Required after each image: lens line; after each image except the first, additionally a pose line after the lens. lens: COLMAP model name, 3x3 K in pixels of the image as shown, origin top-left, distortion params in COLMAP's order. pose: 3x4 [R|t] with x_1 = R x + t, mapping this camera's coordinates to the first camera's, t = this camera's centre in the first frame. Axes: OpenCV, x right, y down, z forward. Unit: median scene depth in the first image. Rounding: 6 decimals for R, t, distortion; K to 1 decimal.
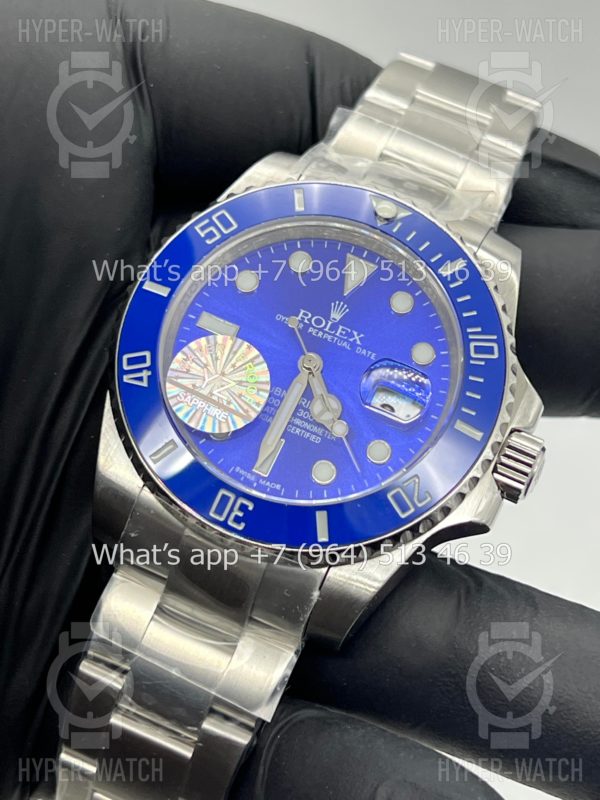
lens RADIAL K [[1886.0, 0, 300.0], [0, 1886.0, 400.0], [0, 0, 1]] dist [0.206815, -0.115484]
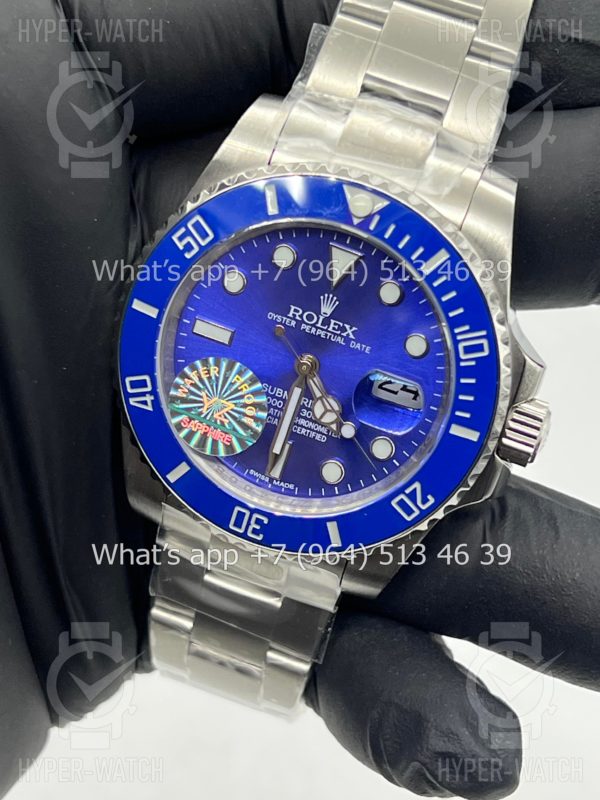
lens RADIAL K [[1886.0, 0, 300.0], [0, 1886.0, 400.0], [0, 0, 1]] dist [0.206815, -0.115484]
pose [[0.979071, -0.081586, -0.186451, 0.189646], [0.165493, 0.852384, 0.496037, -0.506967], [0.118459, -0.516512, 0.848047, 0.135261]]
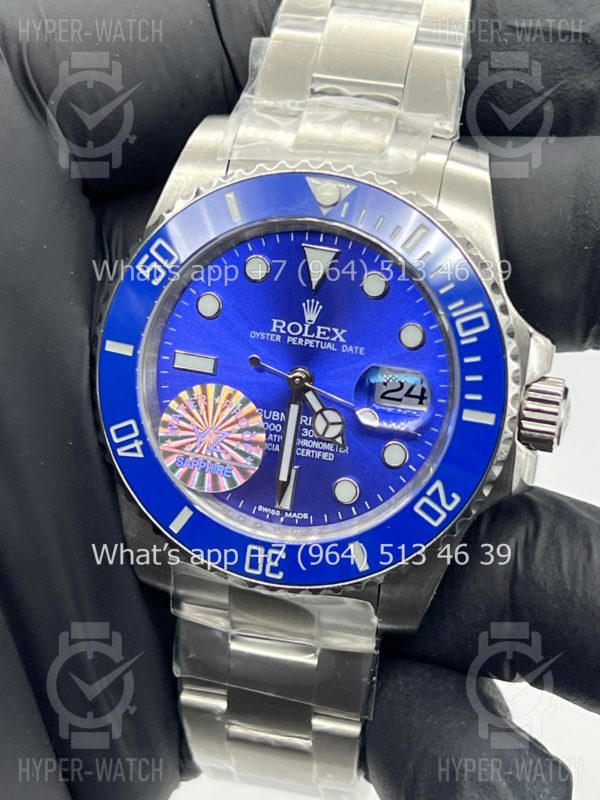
lens RADIAL K [[1886.0, 0, 300.0], [0, 1886.0, 400.0], [0, 0, 1]] dist [0.206815, -0.115484]
pose [[0.948440, -0.266603, -0.171421, 0.164716], [0.311719, 0.882502, 0.352167, -0.342125], [0.057391, -0.387444, 0.920105, 0.133799]]
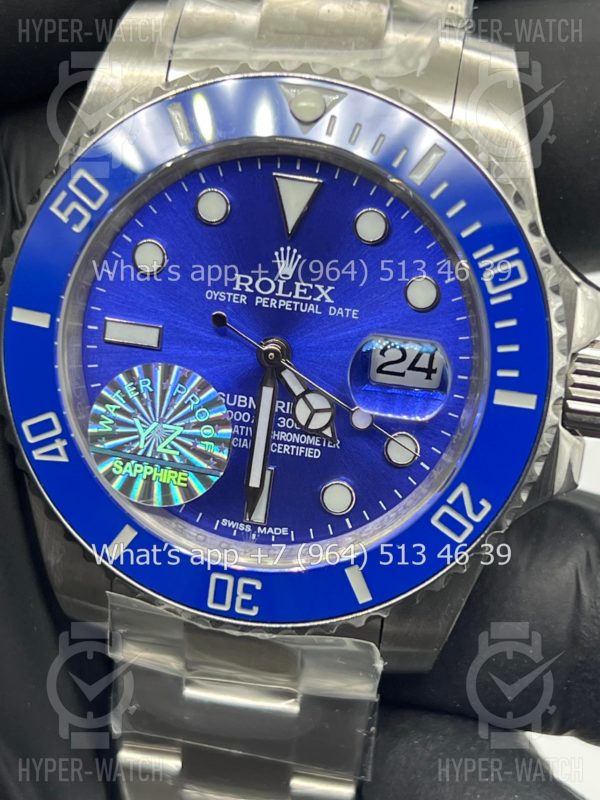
lens RADIAL K [[1886.0, 0, 300.0], [0, 1886.0, 400.0], [0, 0, 1]] dist [0.206815, -0.115484]
pose [[0.951124, -0.283904, -0.121496, 0.096694], [0.308294, 0.850264, 0.426621, -0.305118], [-0.017816, -0.443226, 0.896233, 0.358860]]
